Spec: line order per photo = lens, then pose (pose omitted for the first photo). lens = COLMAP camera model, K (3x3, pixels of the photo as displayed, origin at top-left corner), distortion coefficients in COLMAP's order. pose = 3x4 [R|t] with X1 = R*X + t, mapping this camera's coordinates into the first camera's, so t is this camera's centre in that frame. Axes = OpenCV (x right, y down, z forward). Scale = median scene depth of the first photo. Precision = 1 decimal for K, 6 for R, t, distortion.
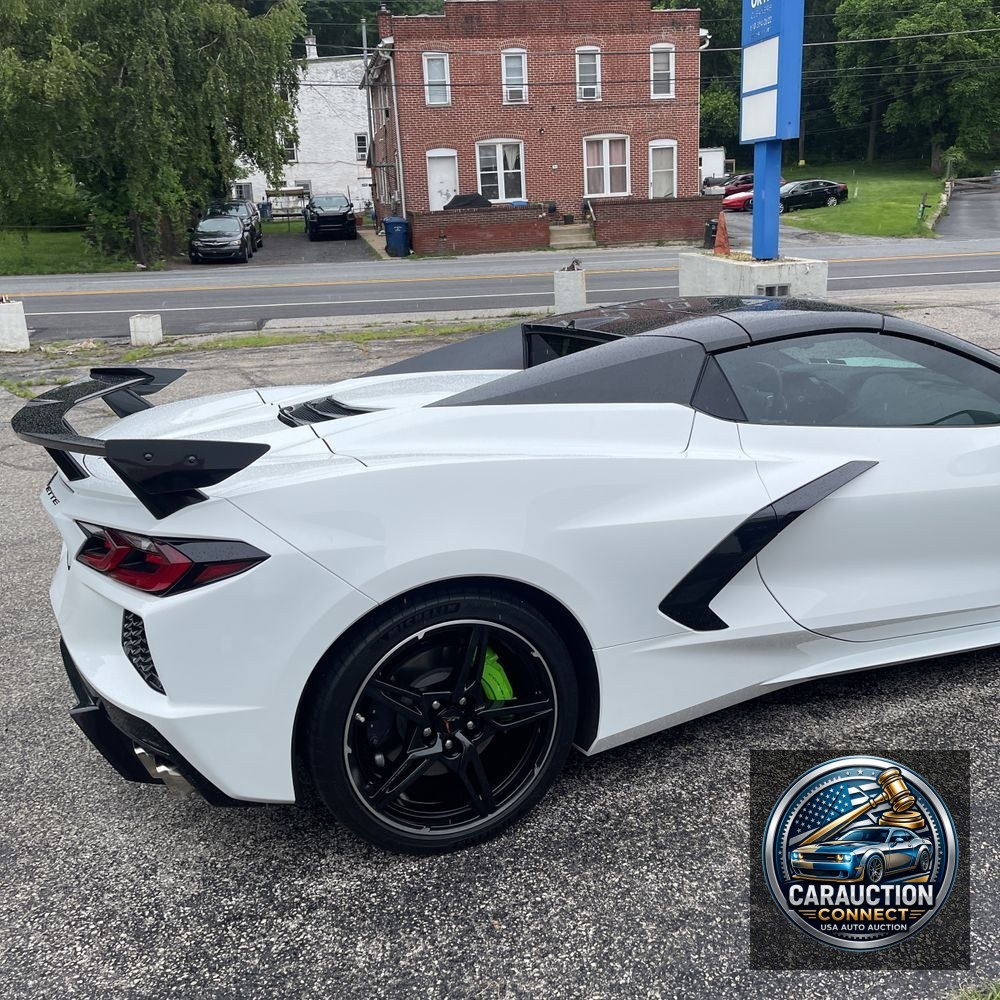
lens RADIAL K [[1004.6, 0, 504.8], [0, 1004.6, 500.5], [0, 0, 1]] dist [0.026657, 0.000000]
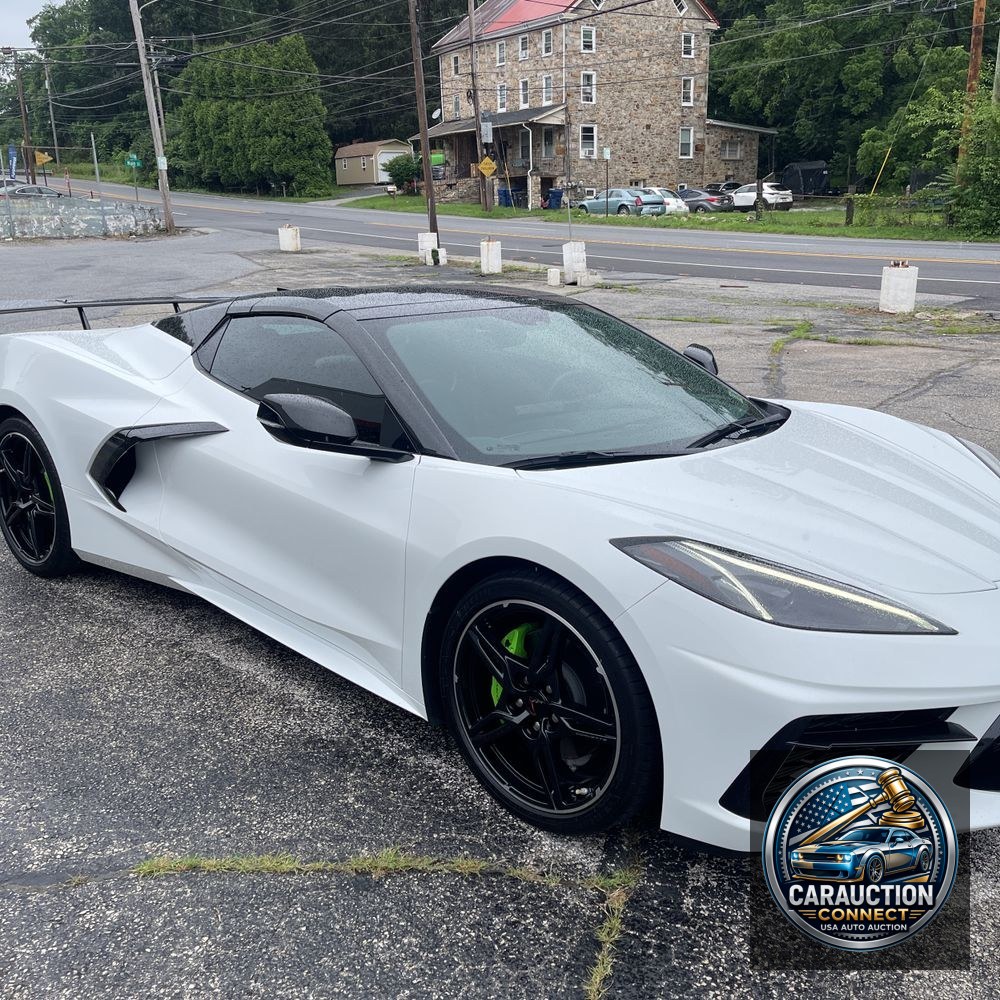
lens RADIAL K [[1004.6, 0, 501.5], [0, 1004.6, 487.0], [0, 0, 1]] dist [0.026657, 0.000000]
pose [[0.417949, 0.273625, -0.866284, 0.149090], [-0.255895, 0.950411, 0.176738, -0.025460], [0.871686, 0.147811, 0.467243, 0.075695]]
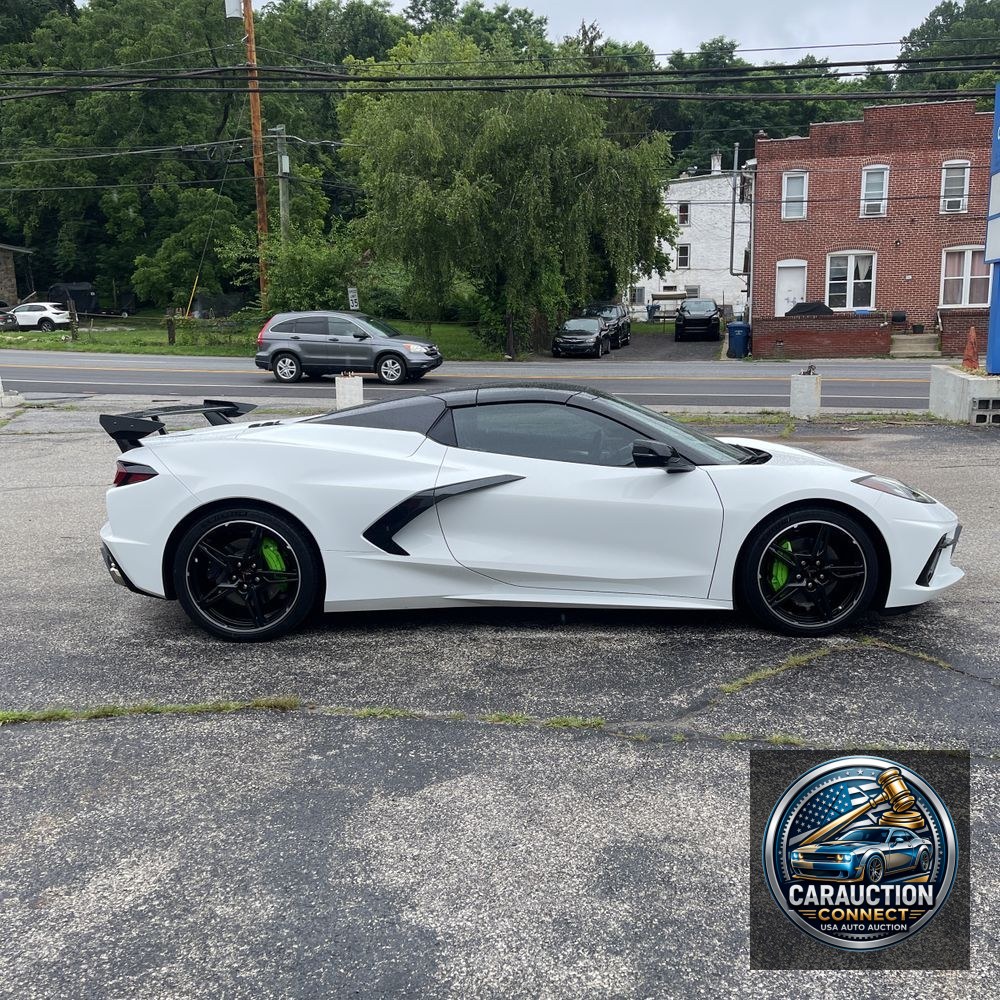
lens RADIAL K [[1004.6, 0, 508.4], [0, 1004.6, 508.1], [0, 0, 1]] dist [0.026657, 0.000000]
pose [[0.919999, 0.102103, -0.378387, 0.098824], [-0.134860, 0.988983, -0.061032, 0.012071], [0.367987, 0.107179, 0.923633, -0.055760]]
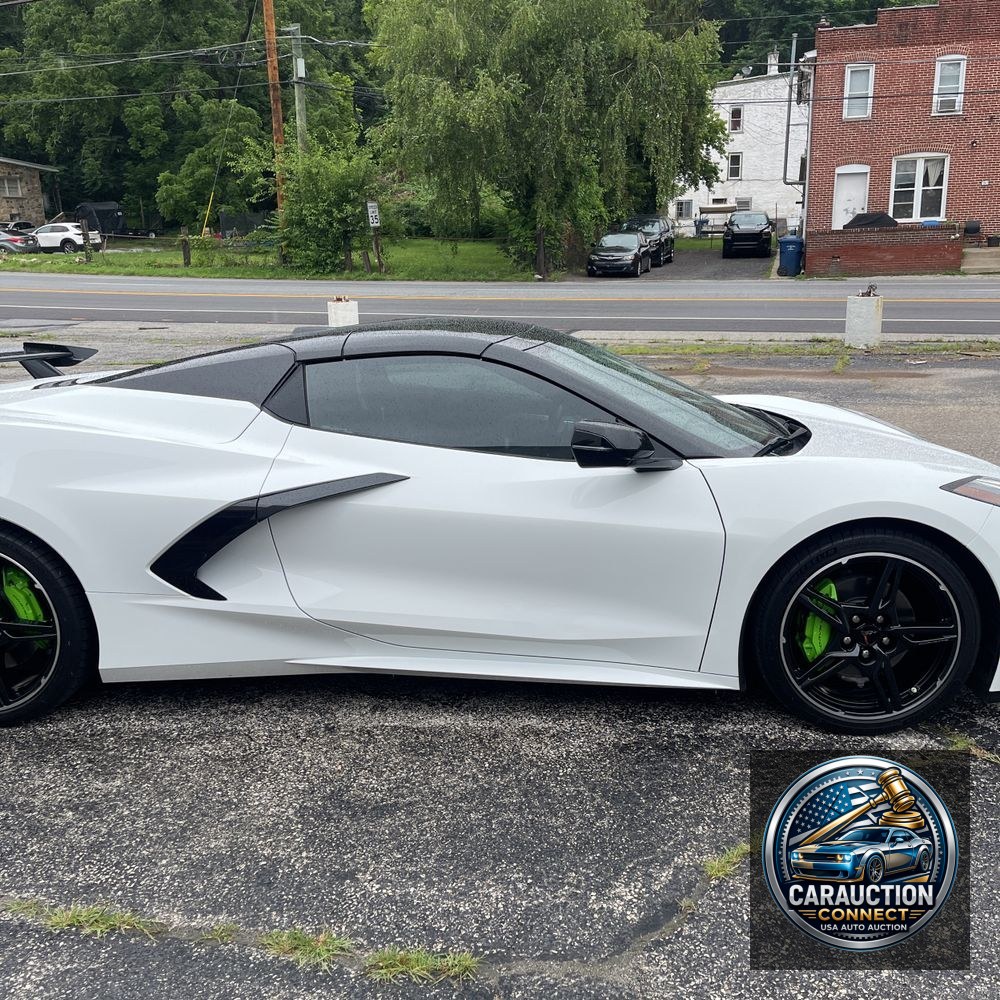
lens RADIAL K [[1004.6, 0, 495.2], [0, 1004.6, 506.8], [0, 0, 1]] dist [0.026657, 0.000000]
pose [[0.896021, 0.136153, -0.422621, 0.090475], [-0.140011, 0.989904, 0.022065, -0.004342], [0.421358, 0.039401, 0.906038, 0.008612]]
